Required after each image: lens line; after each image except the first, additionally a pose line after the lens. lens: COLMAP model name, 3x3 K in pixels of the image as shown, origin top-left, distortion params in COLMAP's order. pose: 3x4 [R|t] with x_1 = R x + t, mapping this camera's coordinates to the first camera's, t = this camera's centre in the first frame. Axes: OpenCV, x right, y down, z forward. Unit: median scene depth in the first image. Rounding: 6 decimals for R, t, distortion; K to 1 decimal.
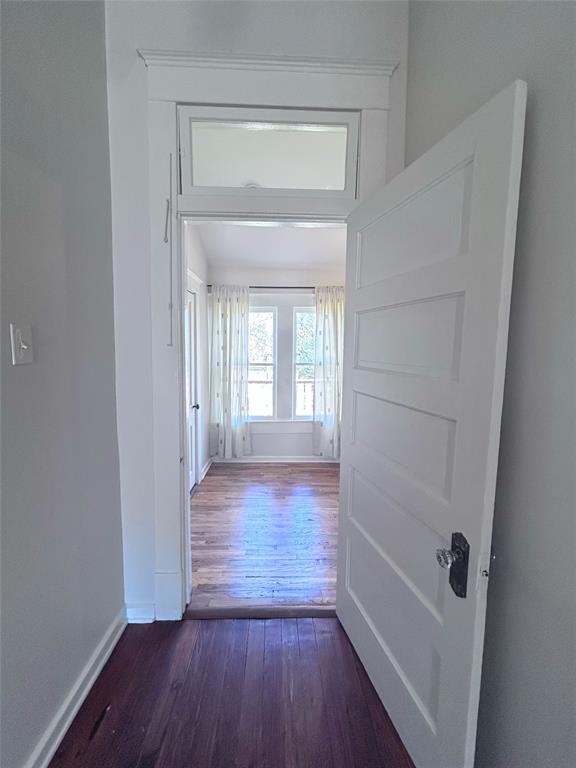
lens RADIAL K [[324.9, 0, 282.4], [0, 324.9, 379.8], [0, 0, 1]] dist [-0.001100, 0.000159]
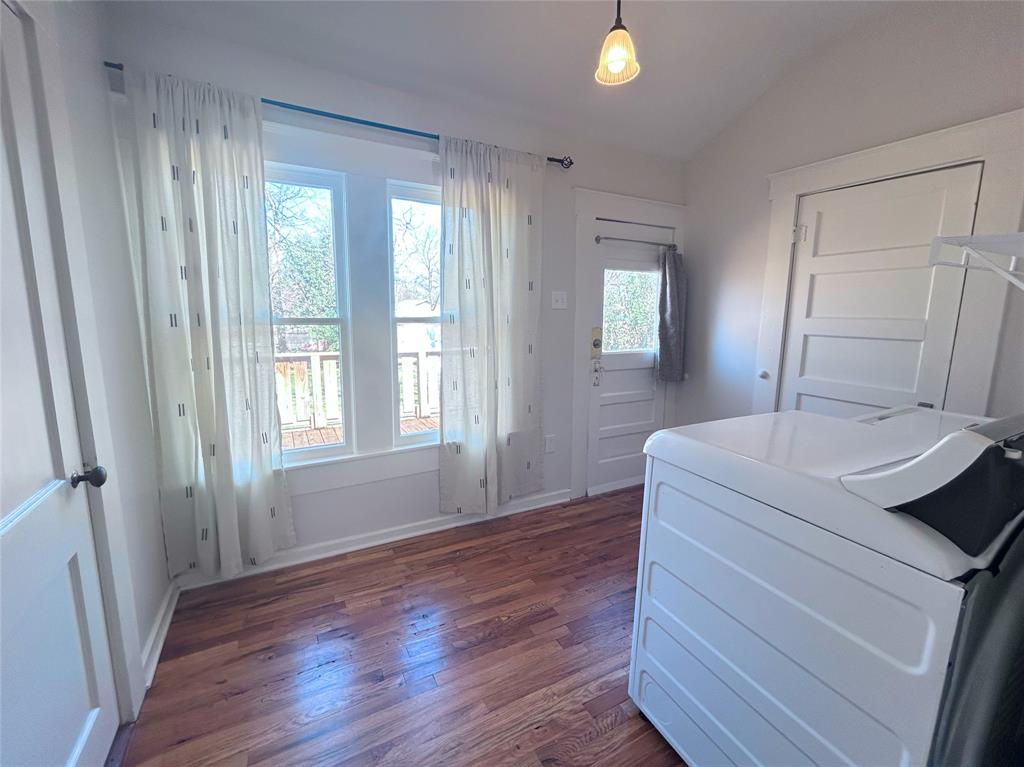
lens RADIAL K [[433.2, 0, 509.7], [0, 433.2, 383.1], [0, 0, 1]] dist [-0.001100, 0.000159]
pose [[0.897144, -0.066417, 0.436716, -0.083186], [0.031463, 0.995729, 0.086798, -0.011007], [-0.440616, -0.064130, 0.895402, 0.427191]]
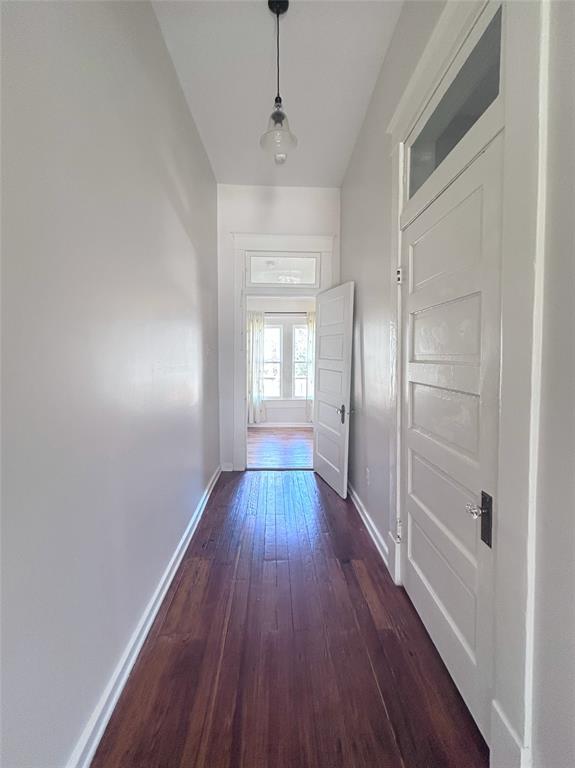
lens RADIAL K [[324.9, 0, 281.9], [0, 324.9, 379.8], [0, 0, 1]] dist [-0.001100, 0.000159]
pose [[0.999990, -0.004094, 0.002022, -0.022853], [0.004124, 0.999880, -0.014958, 0.059022], [-0.001960, 0.014966, 0.999886, -0.542547]]
